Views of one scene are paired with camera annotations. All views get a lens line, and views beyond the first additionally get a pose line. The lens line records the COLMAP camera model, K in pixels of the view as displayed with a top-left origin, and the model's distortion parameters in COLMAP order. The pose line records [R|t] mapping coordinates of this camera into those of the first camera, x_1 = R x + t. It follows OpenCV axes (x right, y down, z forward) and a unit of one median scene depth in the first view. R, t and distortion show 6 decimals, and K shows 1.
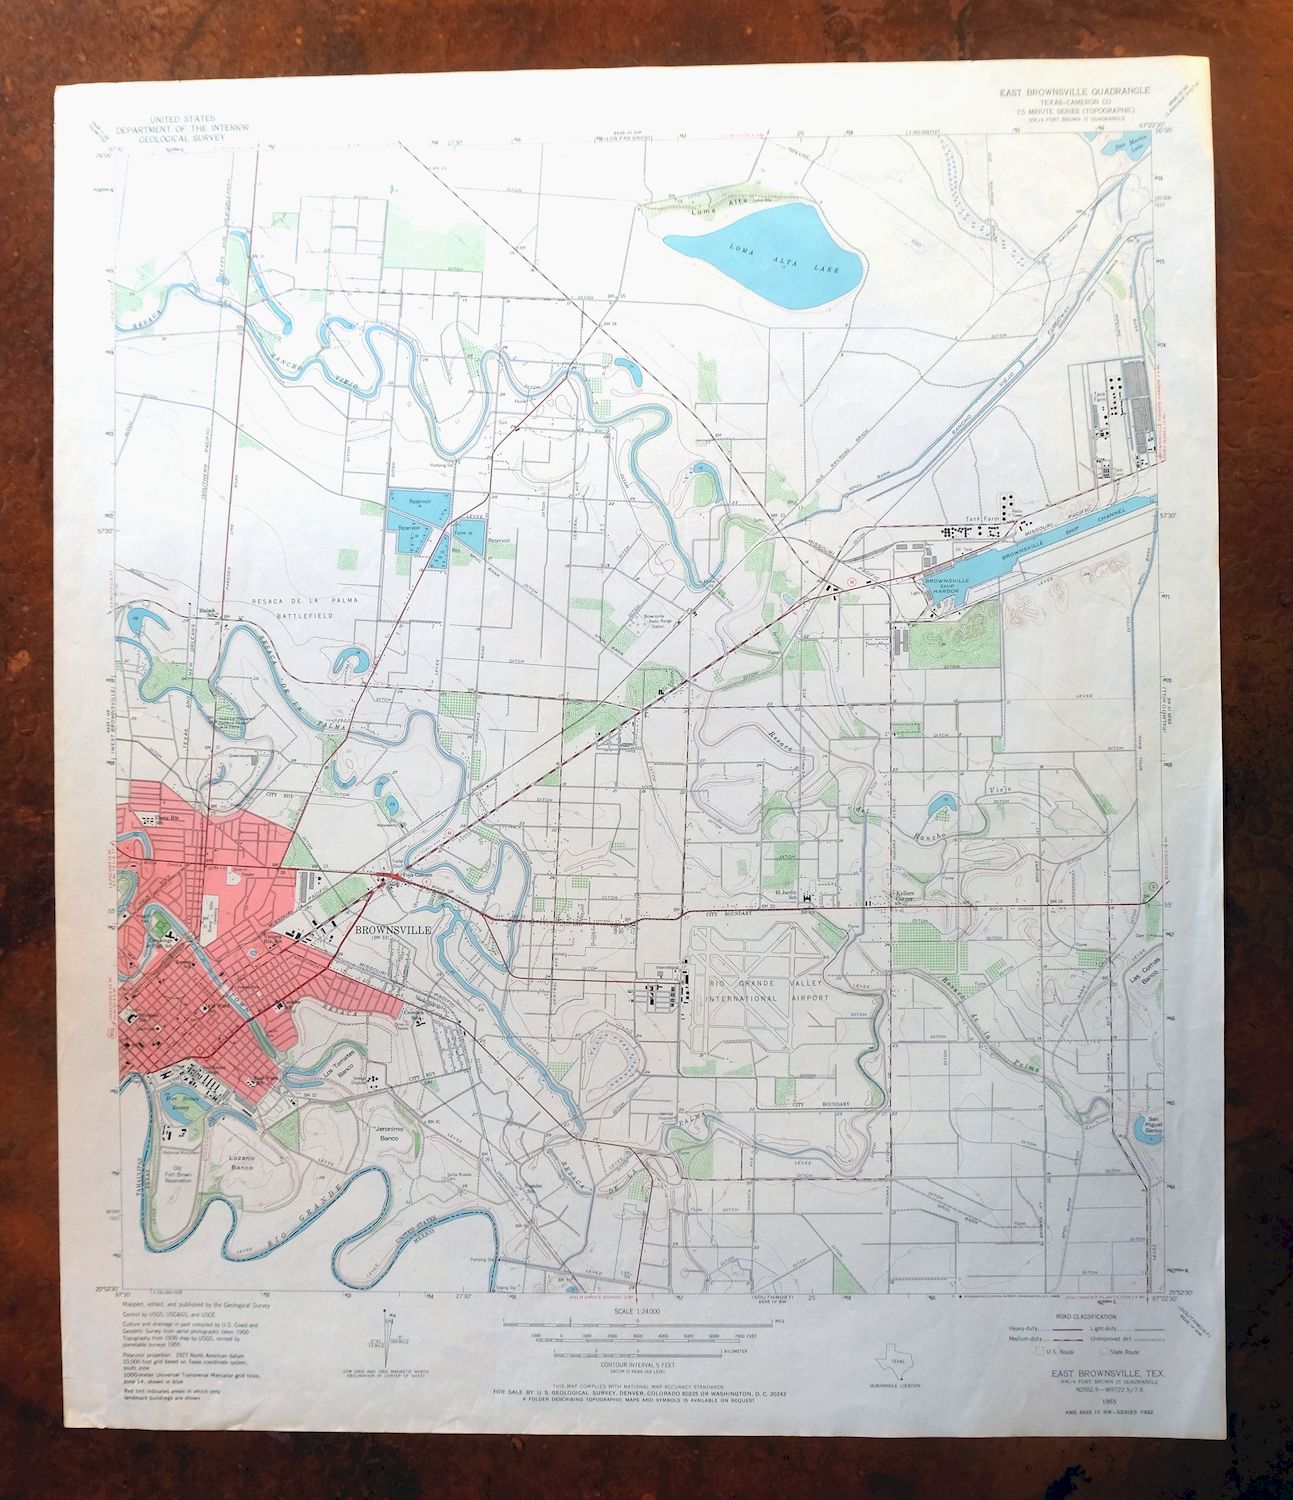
lens RADIAL K [[1326.6, 0, 645.6], [0, 1326.6, 752.7], [0, 0, 1]] dist [0.003826, -0.002009]
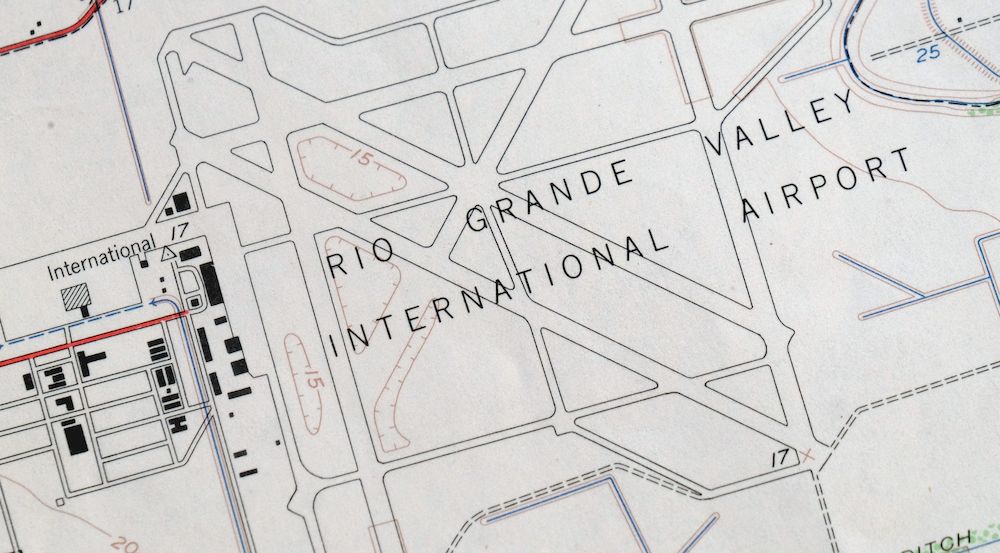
lens RADIAL K [[4911.1, 0, 500.1], [0, 4911.1, 276.5], [0, 0, 1]] dist [-0.140903, 0.000000]
pose [[0.950799, -0.297008, 0.088139, 0.009214], [0.279305, 0.944861, 0.170959, 0.066901], [-0.134055, -0.137930, 0.981328, 0.322126]]
